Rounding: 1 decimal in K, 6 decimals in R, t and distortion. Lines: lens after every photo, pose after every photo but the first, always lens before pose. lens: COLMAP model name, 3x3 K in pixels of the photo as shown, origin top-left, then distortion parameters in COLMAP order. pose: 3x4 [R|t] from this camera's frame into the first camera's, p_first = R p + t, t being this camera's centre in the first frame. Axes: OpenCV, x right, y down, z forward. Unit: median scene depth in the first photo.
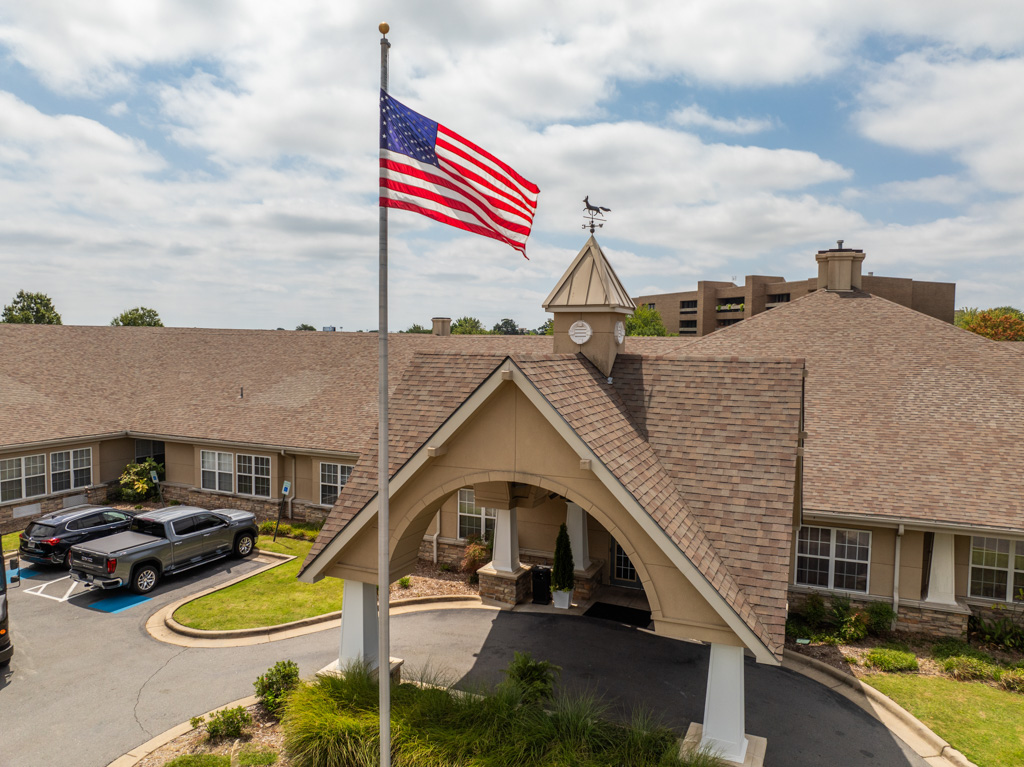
lens RADIAL K [[720.6, 0, 512.0], [0, 720.6, 383.5], [0, 0, 1]] dist [-0.042331, 0.009467]
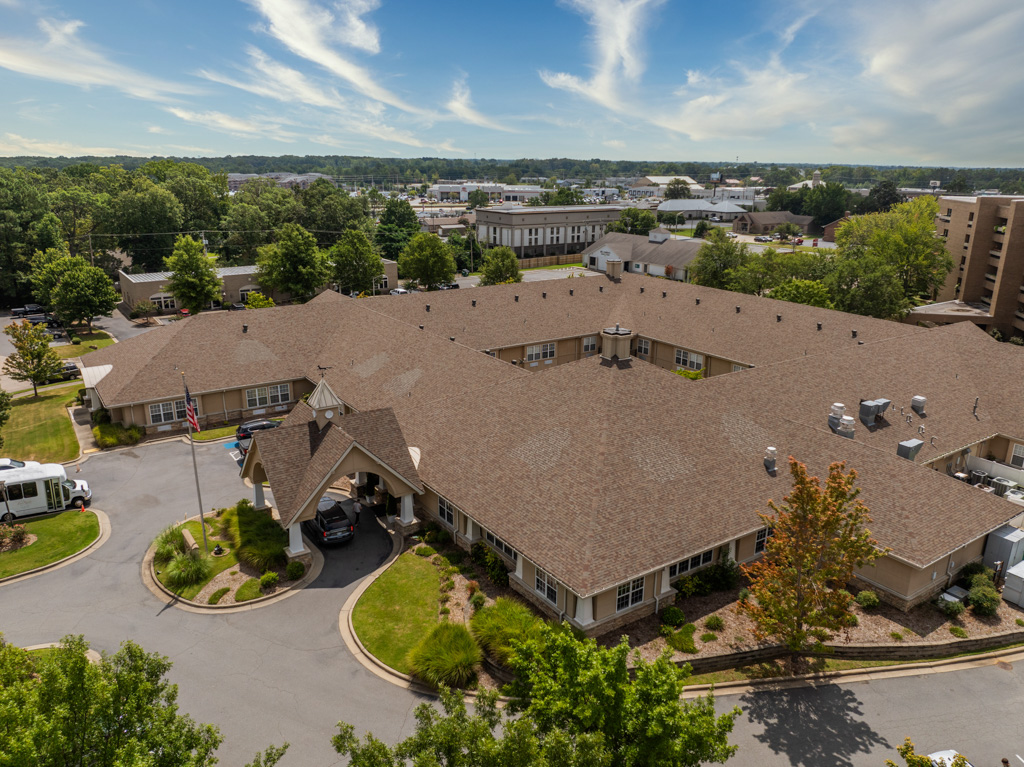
lens RADIAL K [[761.2, 0, 510.8], [0, 761.2, 404.0], [0, 0, 1]] dist [-0.036861, -0.003470]
pose [[0.847452, 0.157153, -0.507077, 1.942503], [-0.029817, 0.967762, 0.250096, -0.754196], [0.530033, -0.196825, 0.824818, -0.911309]]
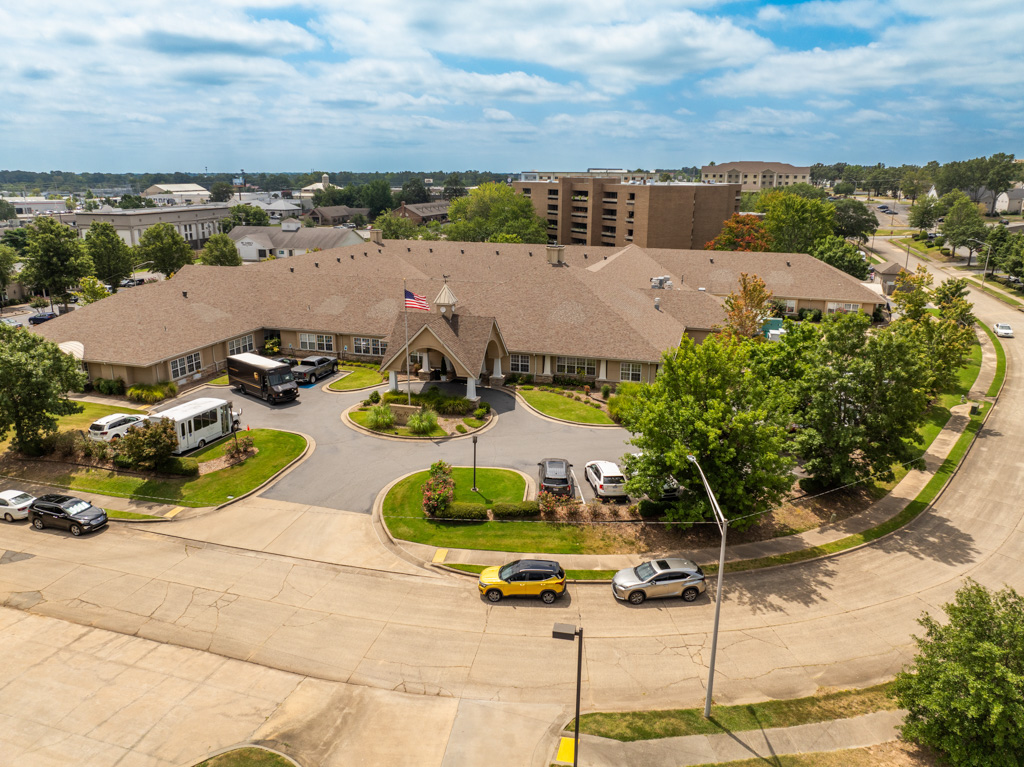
lens RADIAL K [[716.0, 0, 512.0], [0, 716.0, 383.5], [0, 0, 1]] dist [-0.033383, -0.005638]
pose [[0.992040, -0.042917, 0.118384, -0.012430], [0.015306, 0.974256, 0.224925, -0.482075], [-0.124989, -0.221323, 0.967158, -2.589031]]
